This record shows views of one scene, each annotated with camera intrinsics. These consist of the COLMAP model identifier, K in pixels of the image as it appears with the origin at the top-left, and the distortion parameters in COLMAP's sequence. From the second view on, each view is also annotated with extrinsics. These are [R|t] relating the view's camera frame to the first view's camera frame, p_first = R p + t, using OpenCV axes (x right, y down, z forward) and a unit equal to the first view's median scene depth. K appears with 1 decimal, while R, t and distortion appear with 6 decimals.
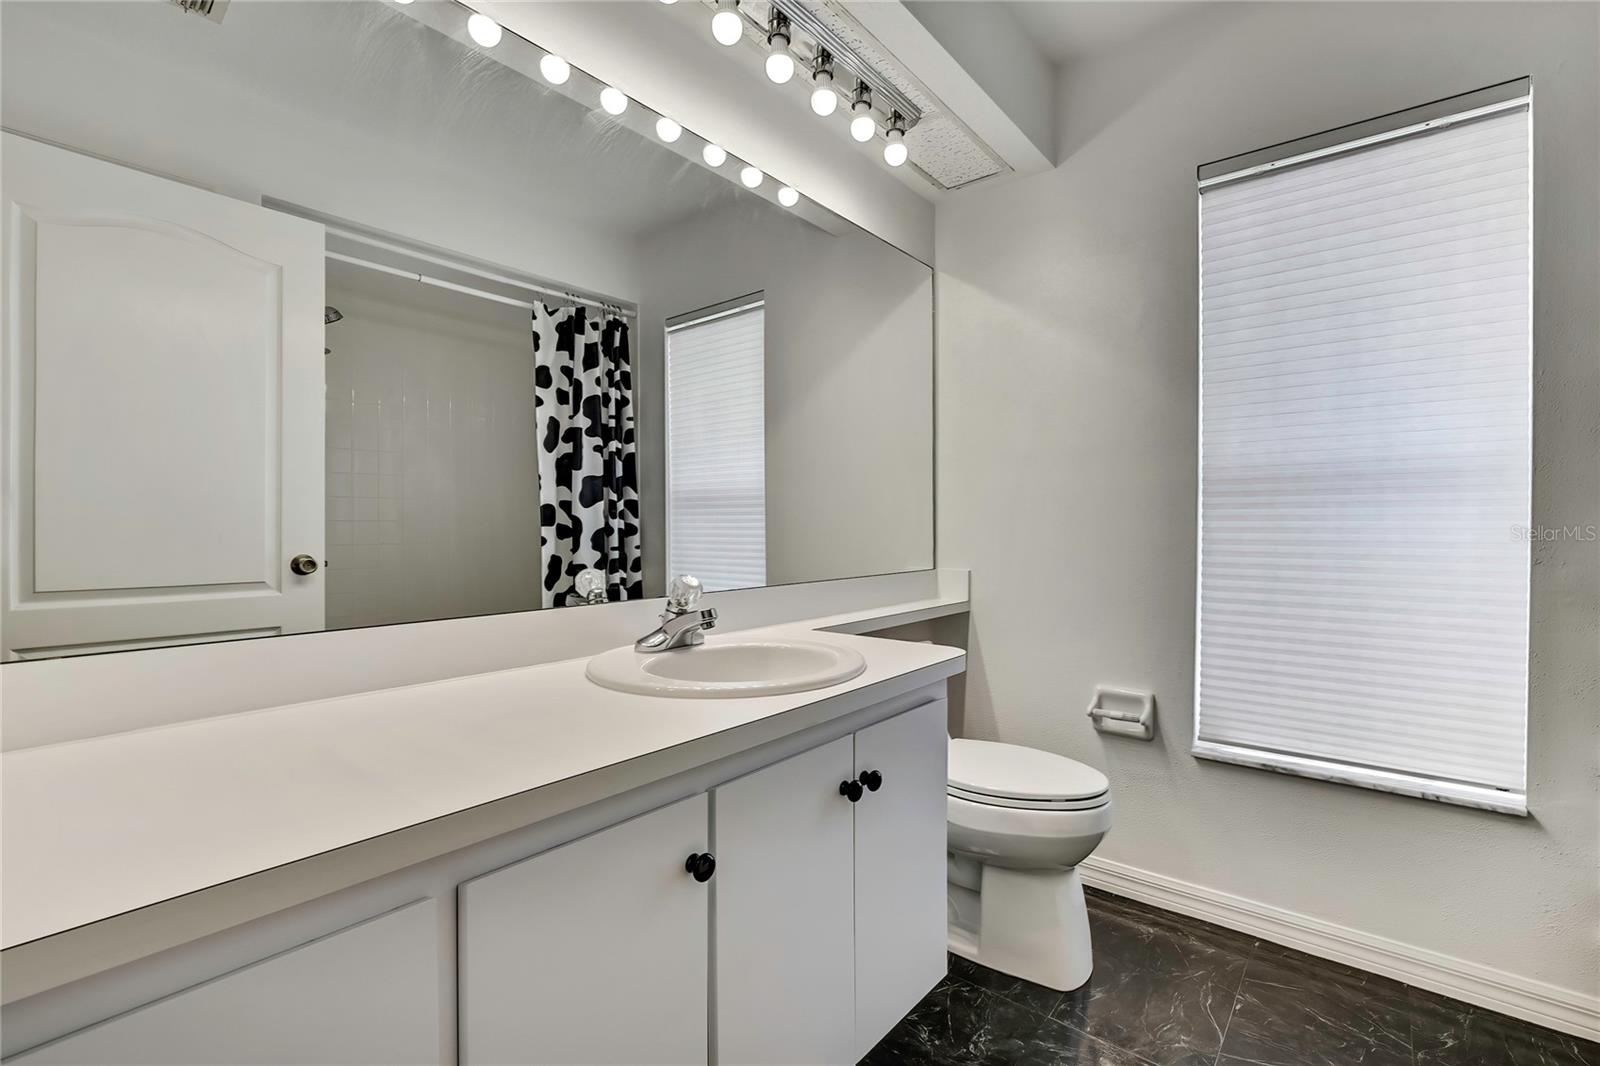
lens RADIAL K [[700.2, 0, 798.5], [0, 700.2, 513.4], [0, 0, 1]] dist [-0.002391, 0.000797]
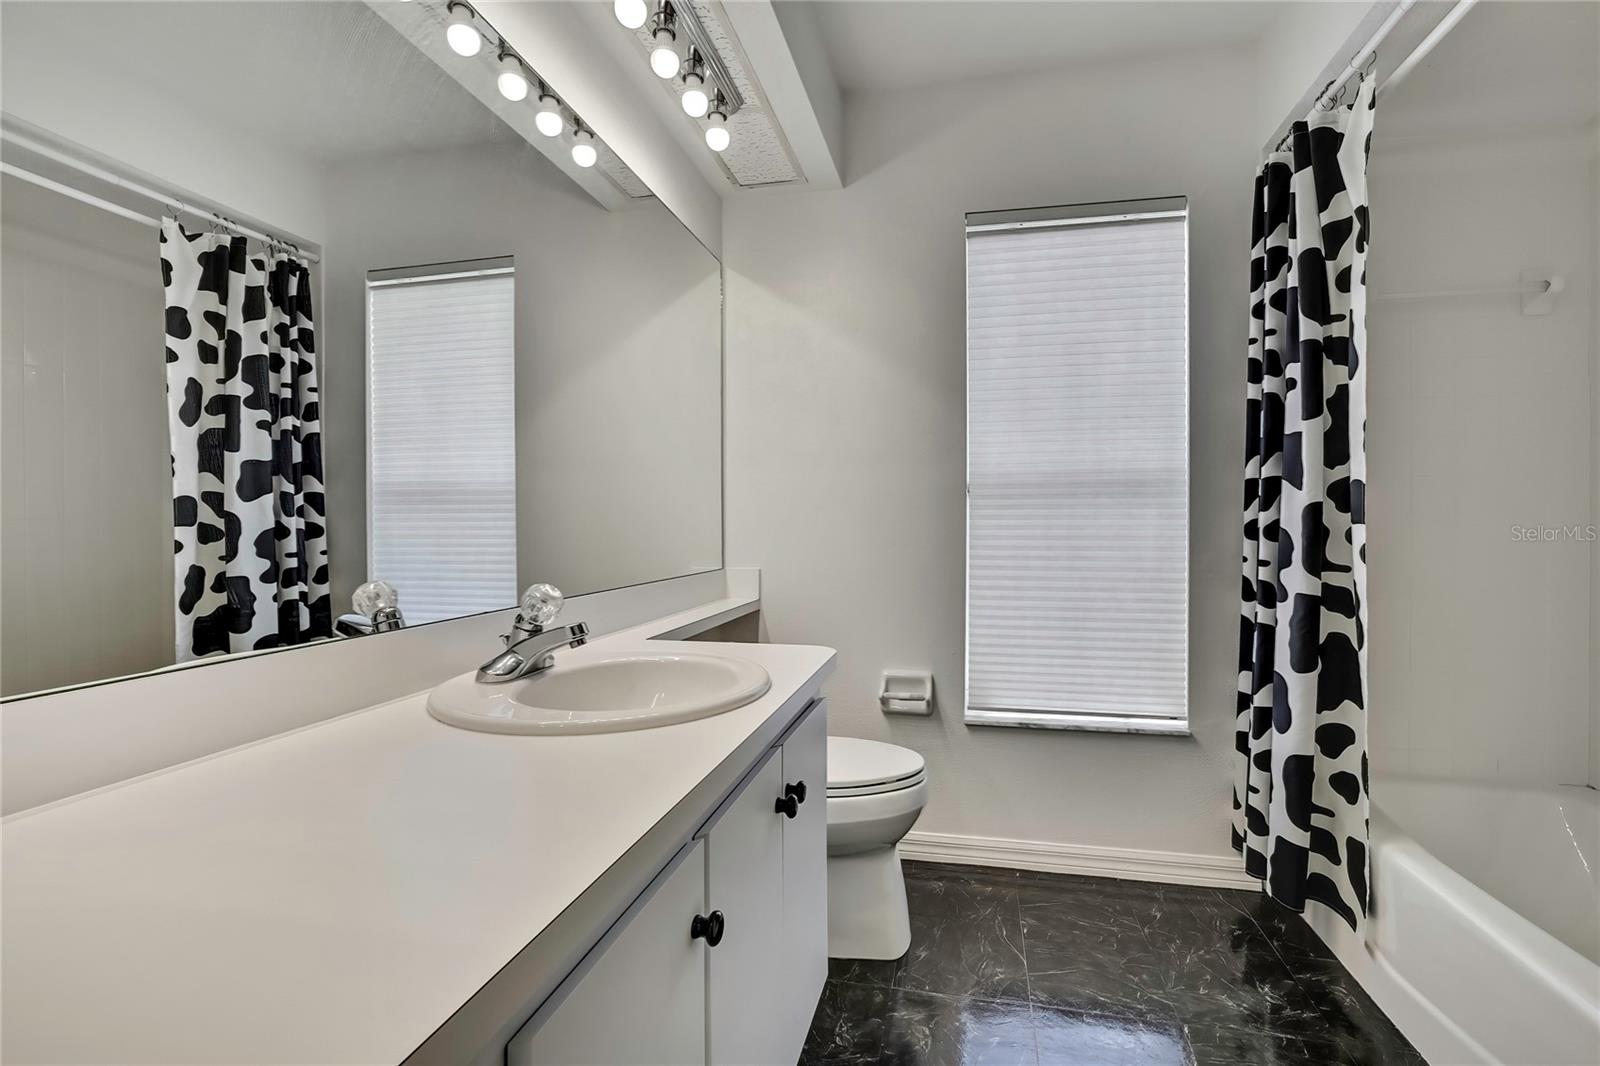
lens RADIAL K [[700.2, 0, 798.5], [0, 700.2, 513.4], [0, 0, 1]] dist [-0.002391, 0.000797]
pose [[0.892352, 0.005676, 0.451305, -0.114748], [-0.006089, 0.999981, -0.000538, 0.001120], [-0.451300, -0.002268, 0.892370, 0.054041]]
